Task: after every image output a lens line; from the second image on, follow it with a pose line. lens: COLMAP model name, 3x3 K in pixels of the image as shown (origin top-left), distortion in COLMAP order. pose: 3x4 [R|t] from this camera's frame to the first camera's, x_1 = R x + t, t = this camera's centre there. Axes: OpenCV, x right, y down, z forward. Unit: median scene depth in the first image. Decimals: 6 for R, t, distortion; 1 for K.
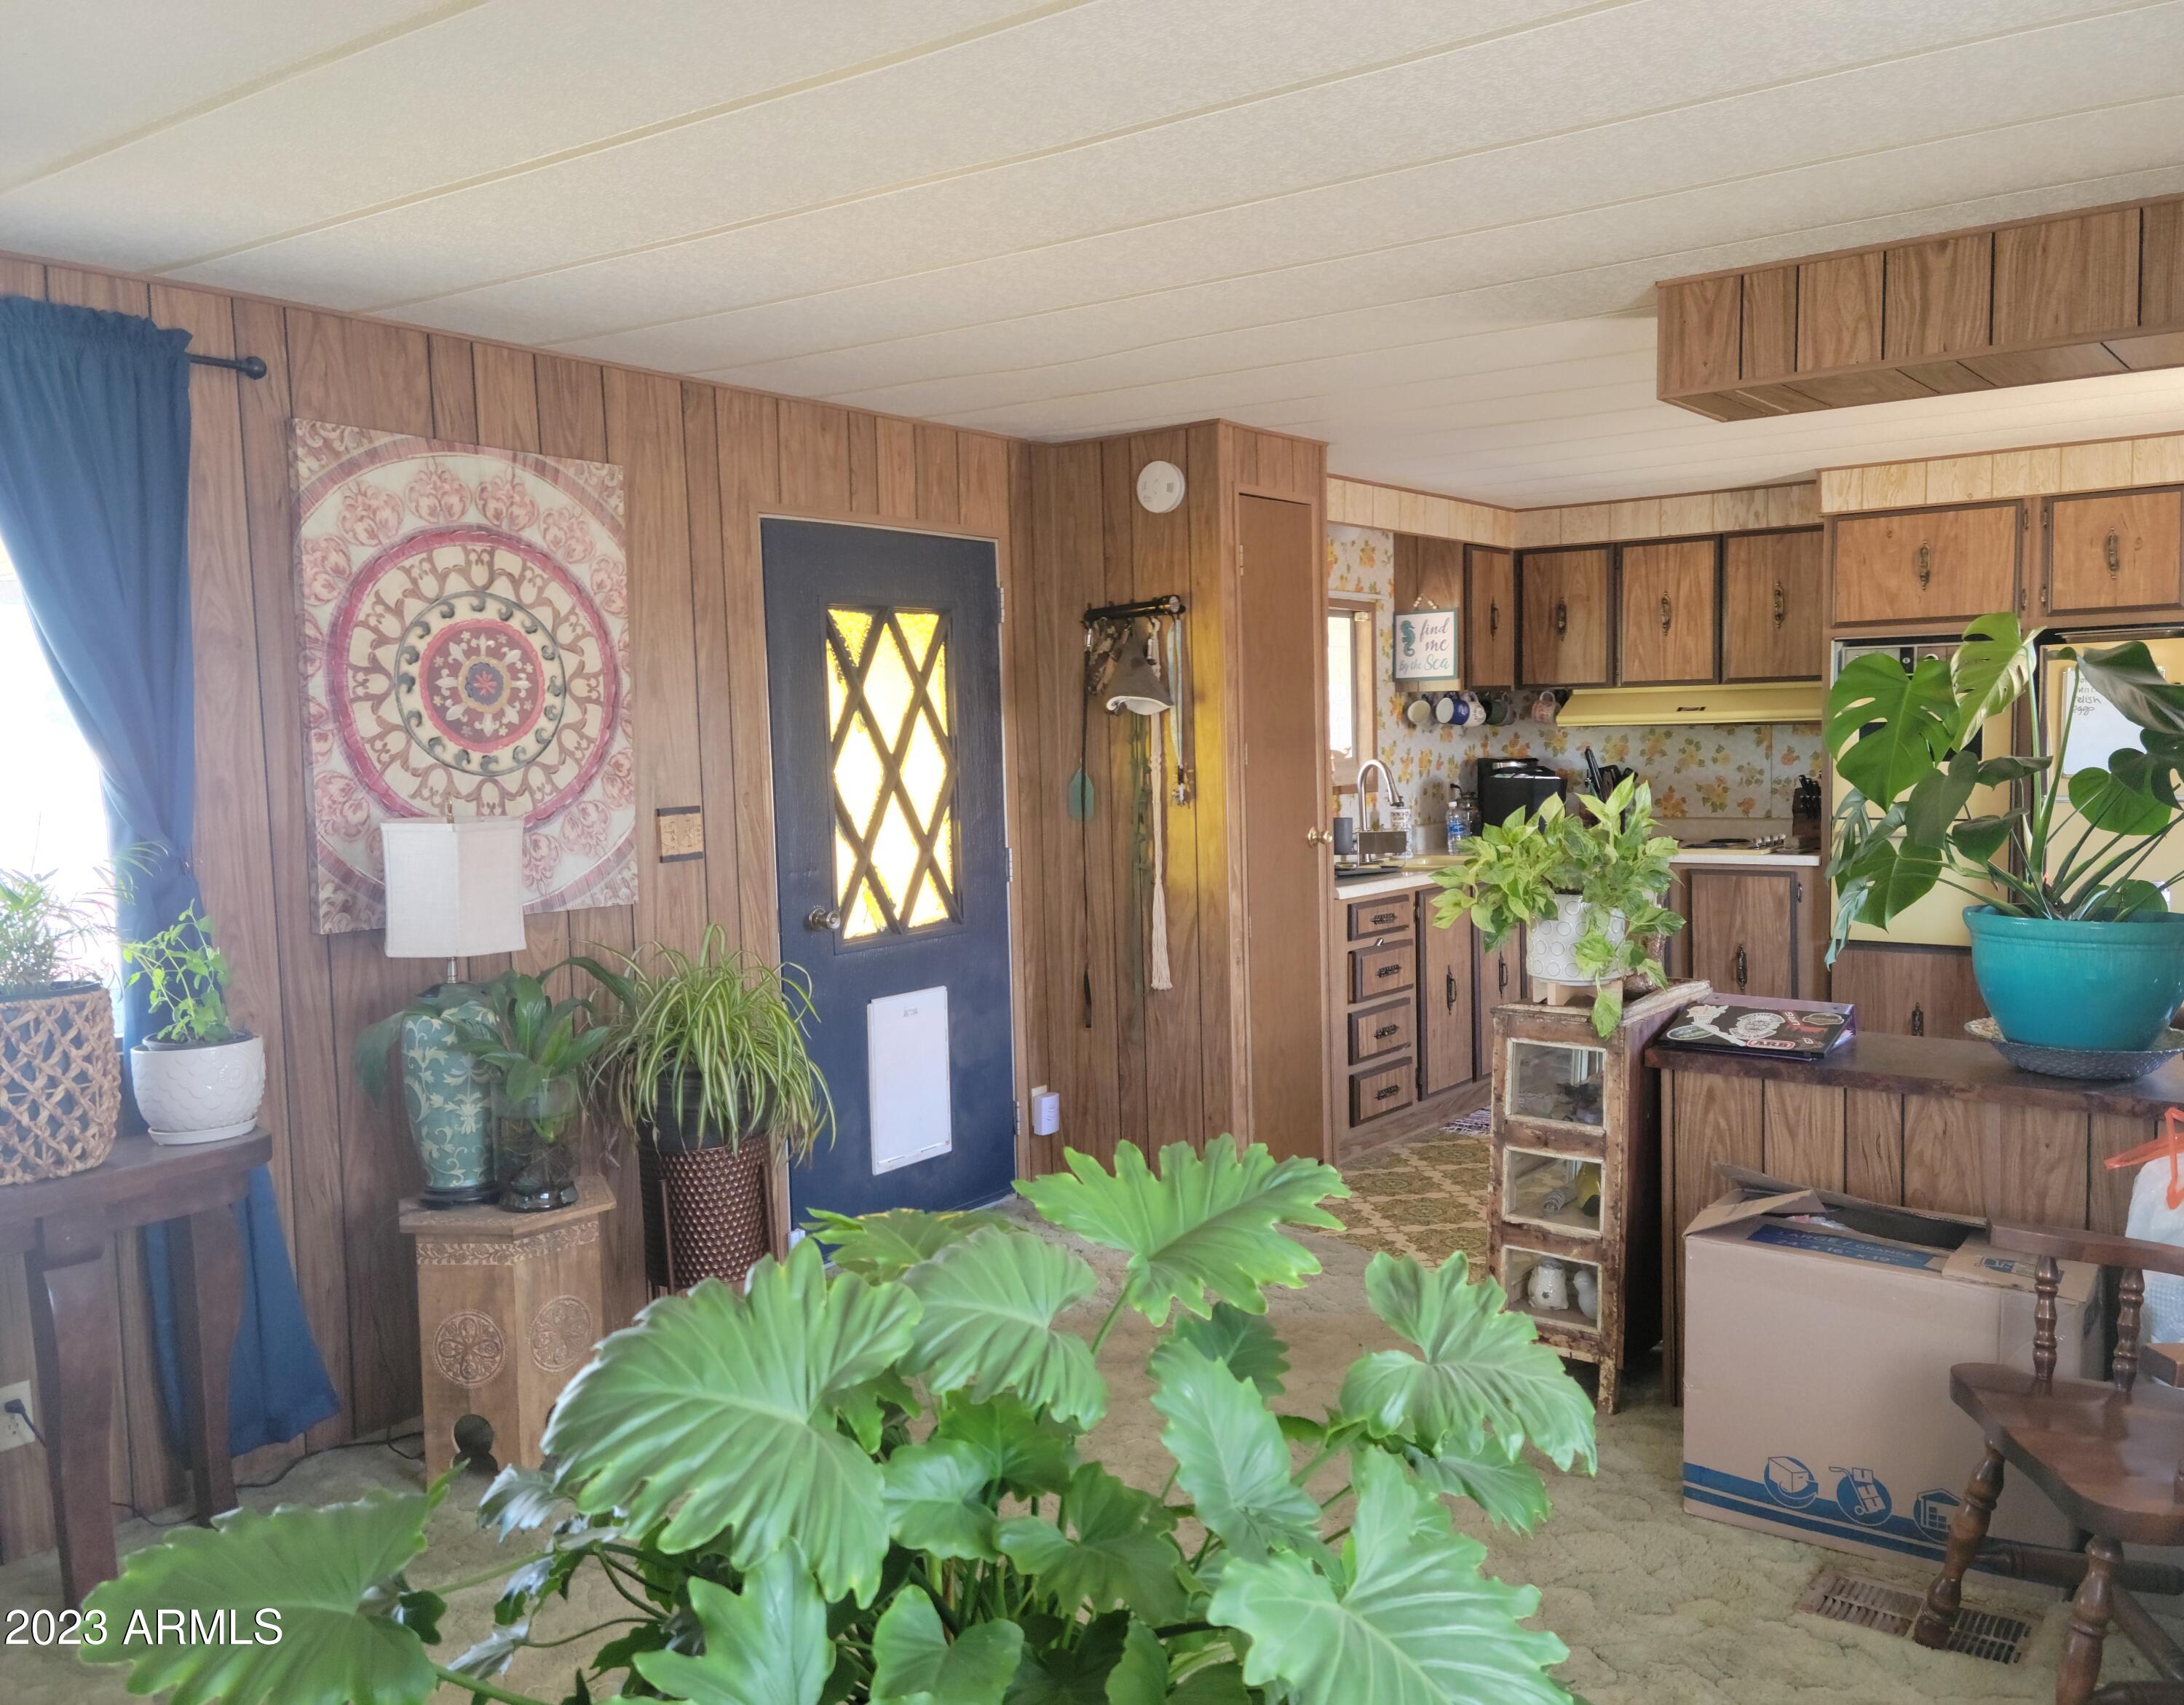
lens RADIAL K [[1780.3, 0, 1131.9], [0, 1780.3, 853.9], [0, 0, 1]] dist [0.061844, -0.000773]
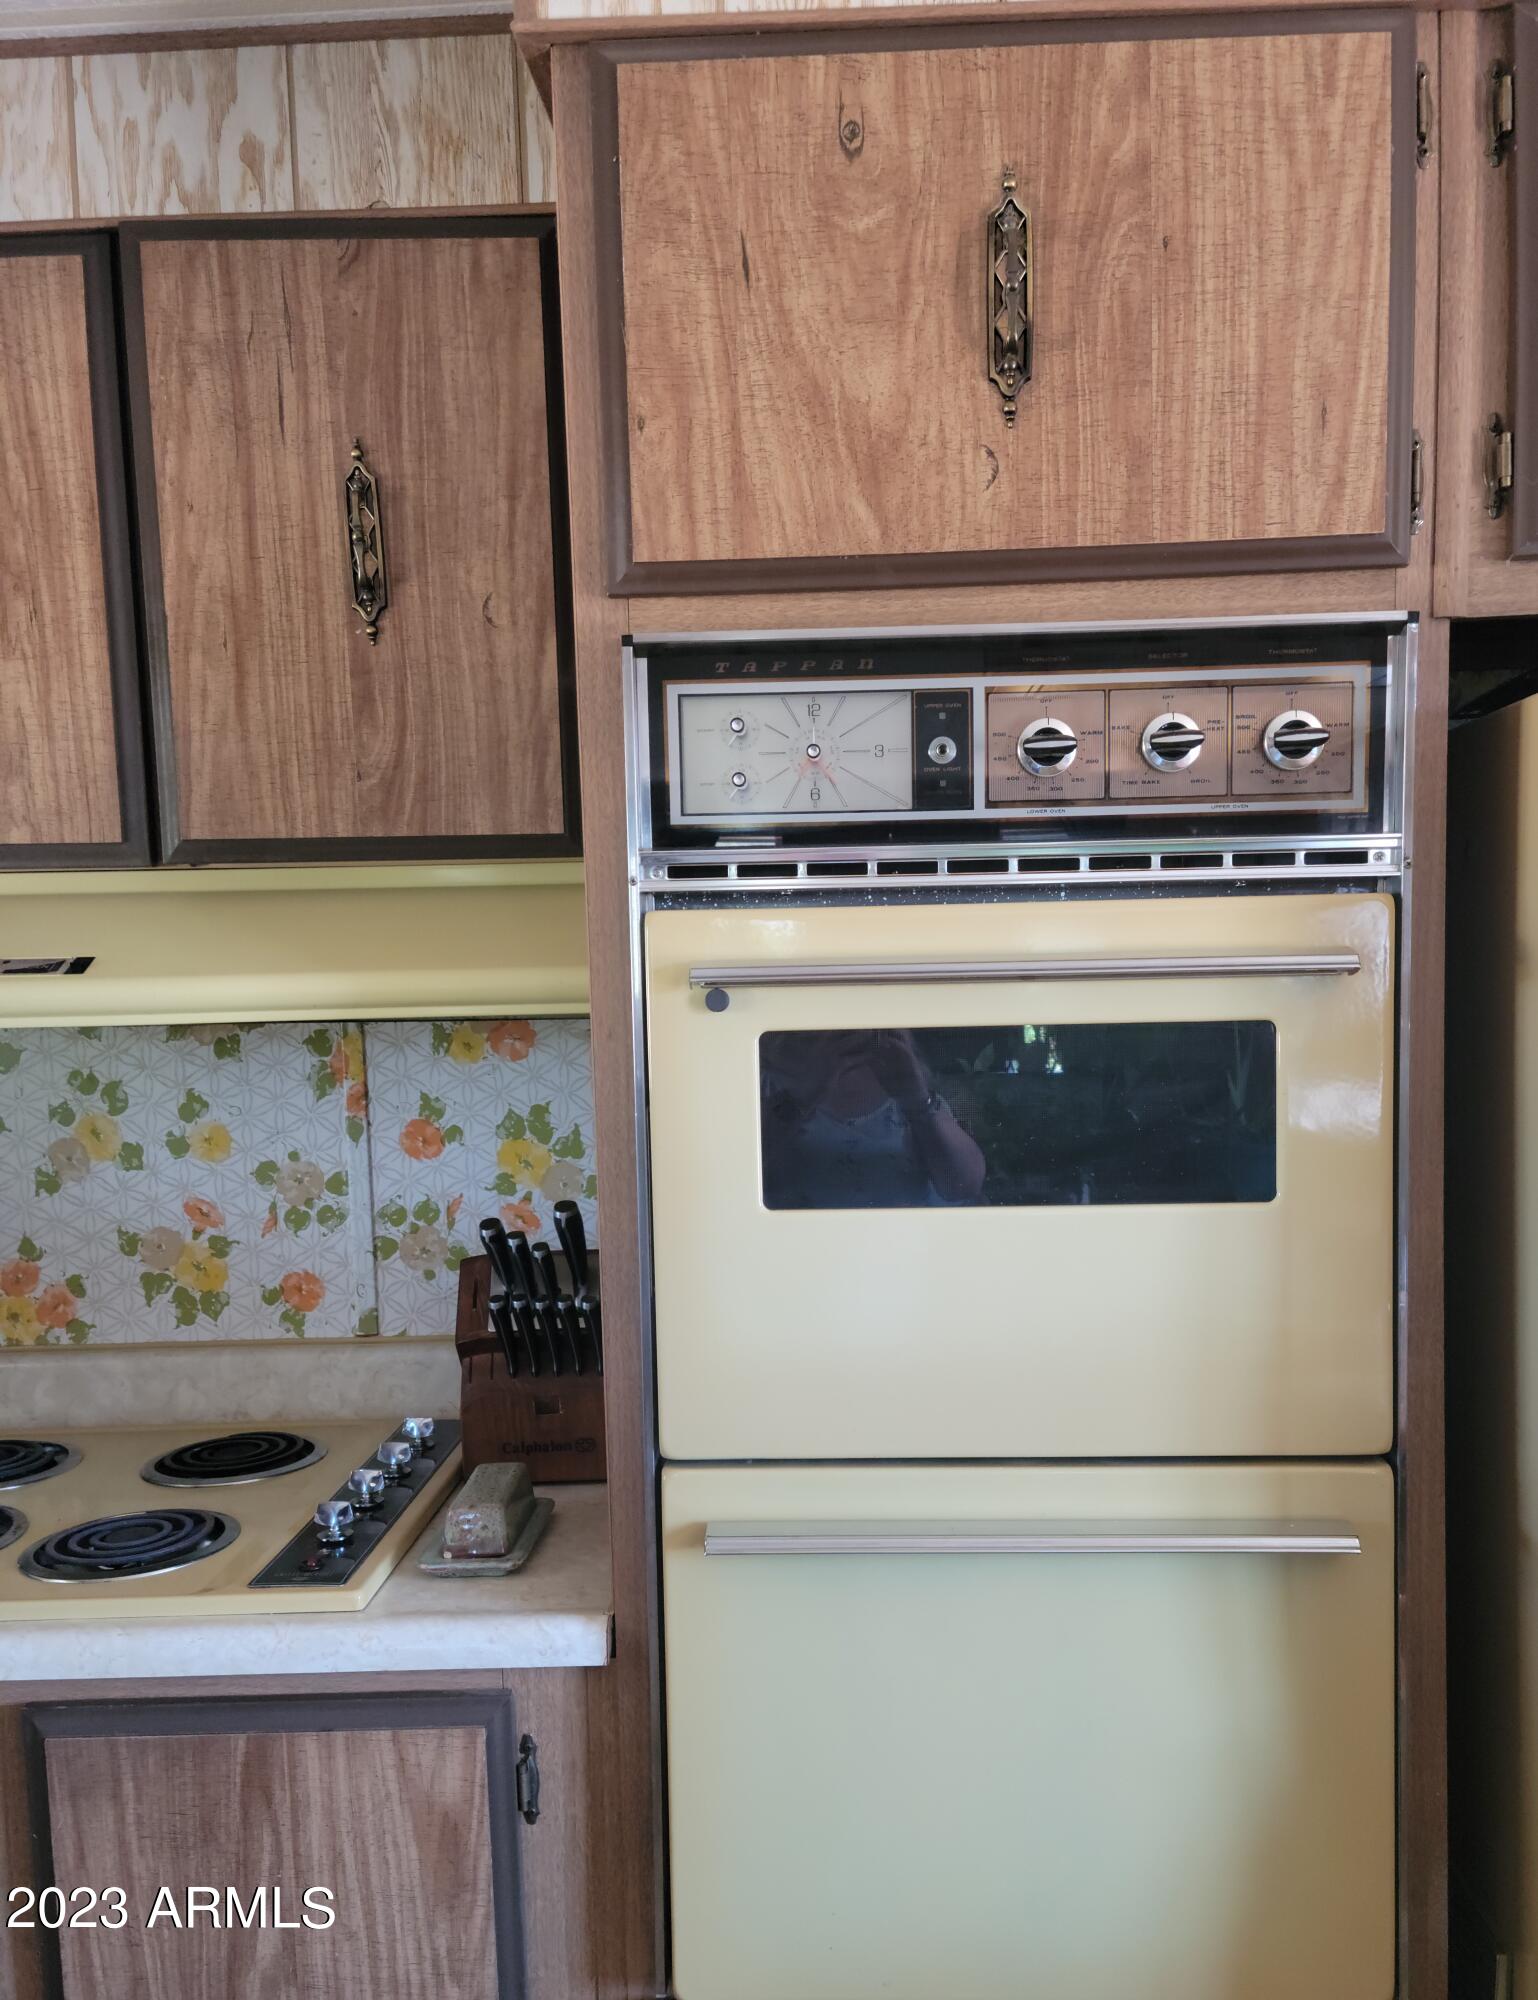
lens RADIAL K [[1727.8, 0, 819.9], [0, 1727.8, 1098.9], [0, 0, 1]] dist [0.088037, -0.077543]
pose [[0.823015, -0.044743, 0.566255, 0.259707], [0.047405, 0.998825, 0.010023, -0.059411], [-0.566038, 0.018594, 0.824169, 0.733347]]
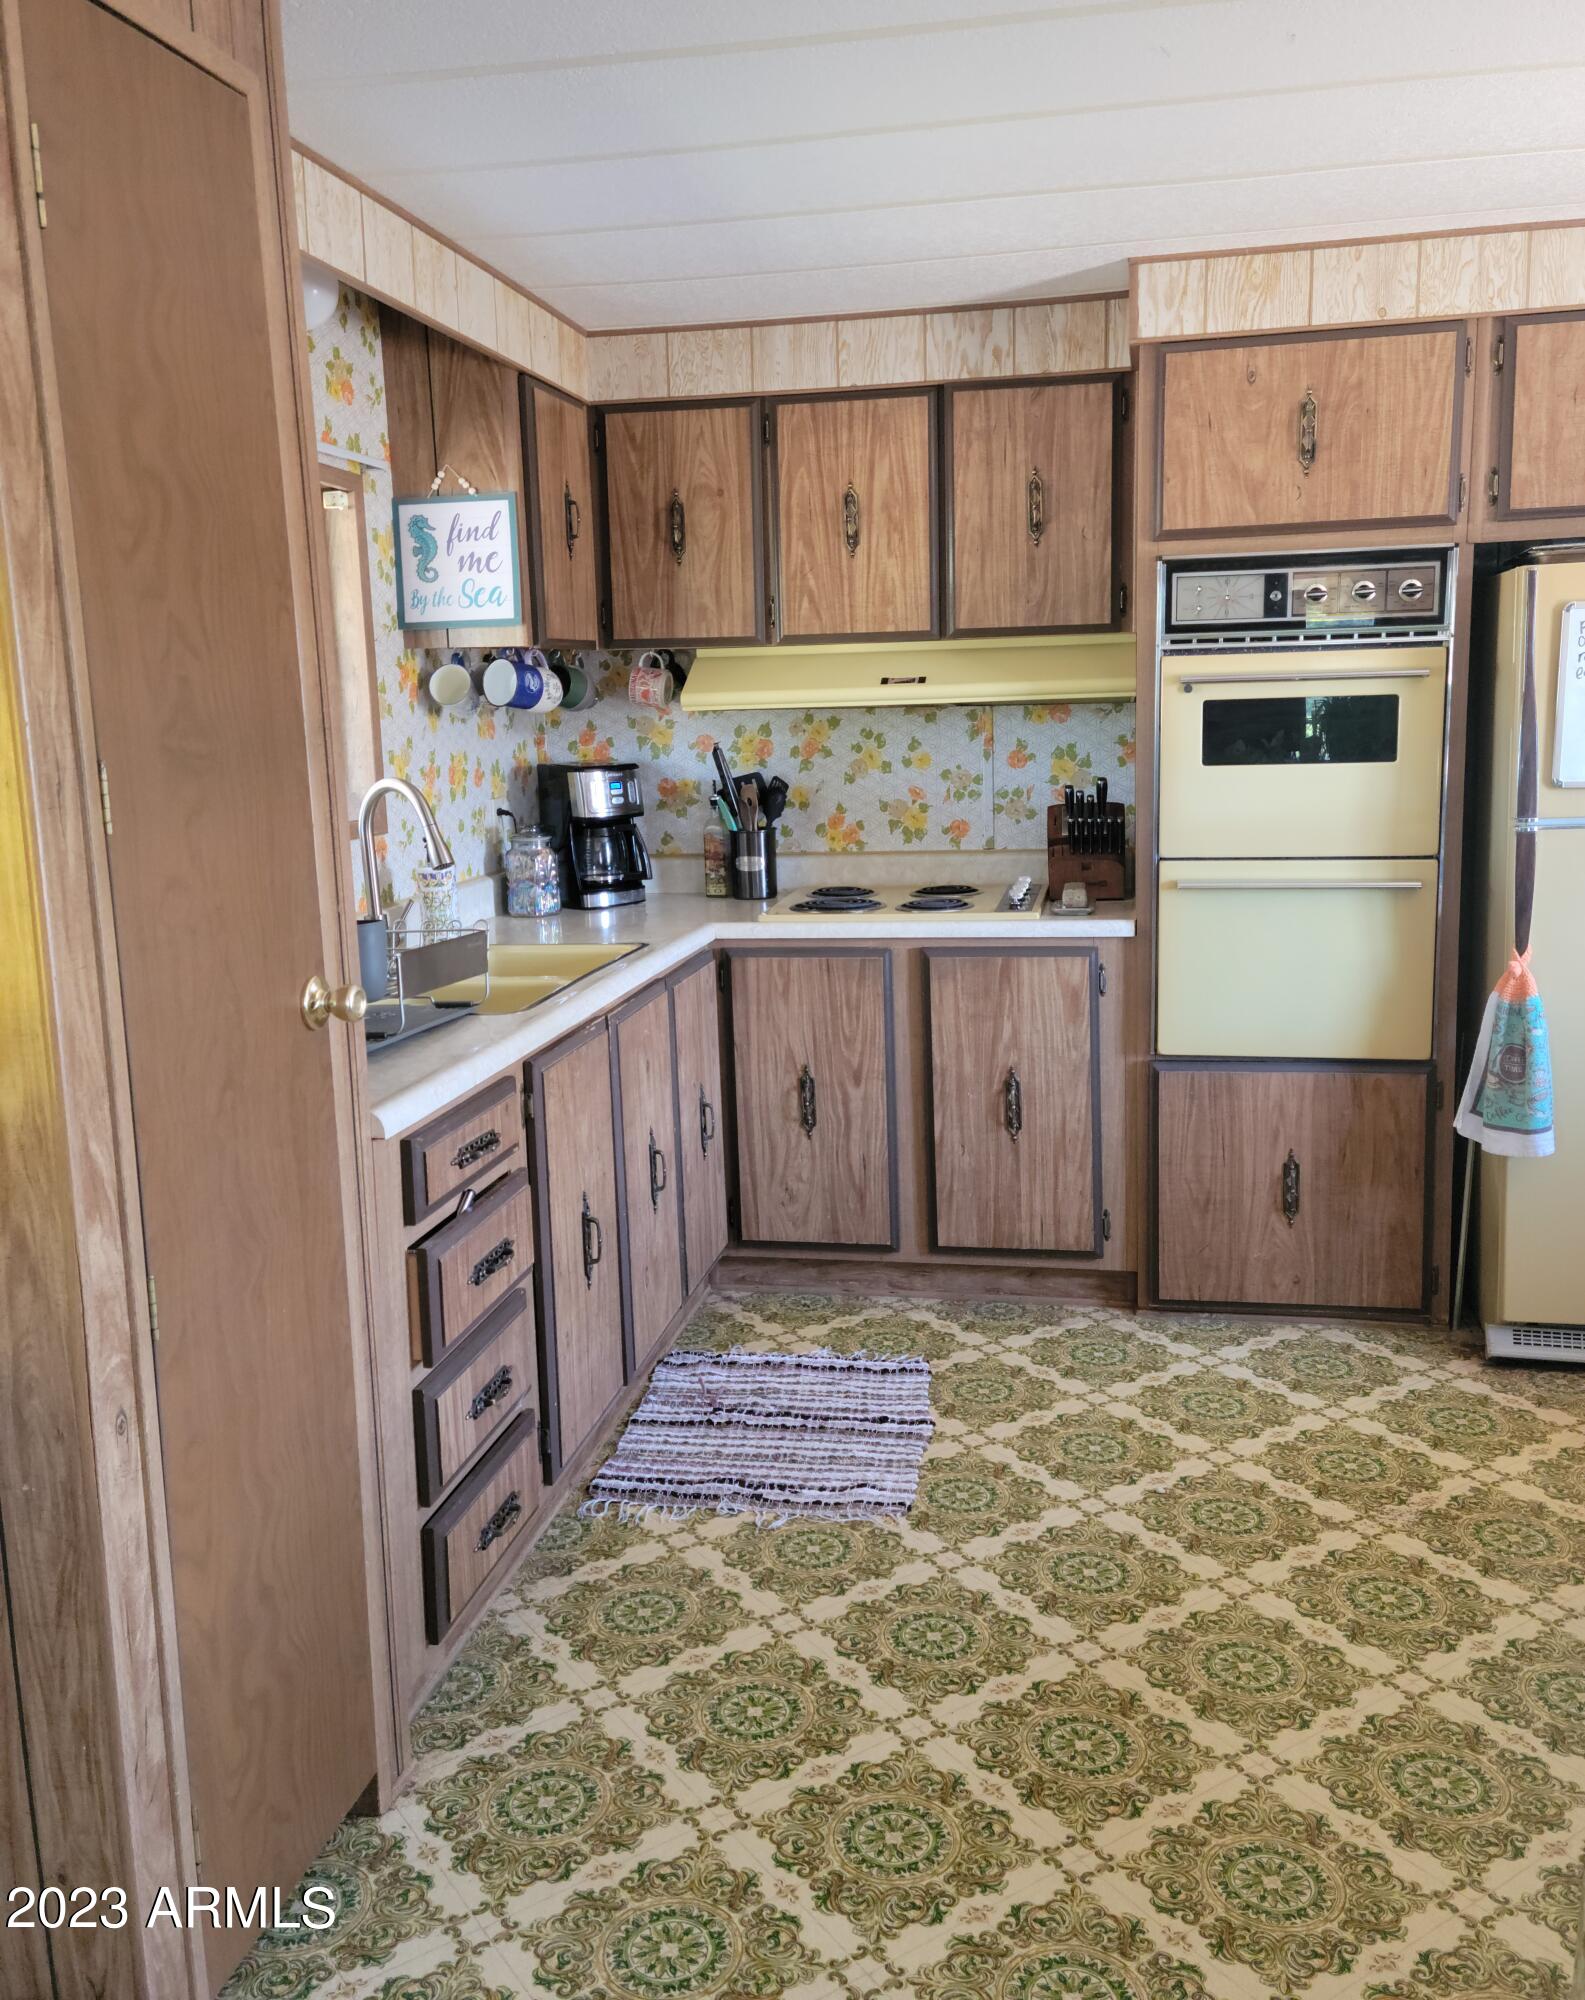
lens RADIAL K [[1692.2, 0, 797.8], [0, 1692.2, 957.3], [0, 0, 1]] dist [0.078025, -0.015448]
pose [[0.907409, -0.068823, 0.414574, 0.033844], [0.038351, 0.995944, 0.081393, -0.034606], [-0.418494, -0.057958, 0.906368, 0.475341]]
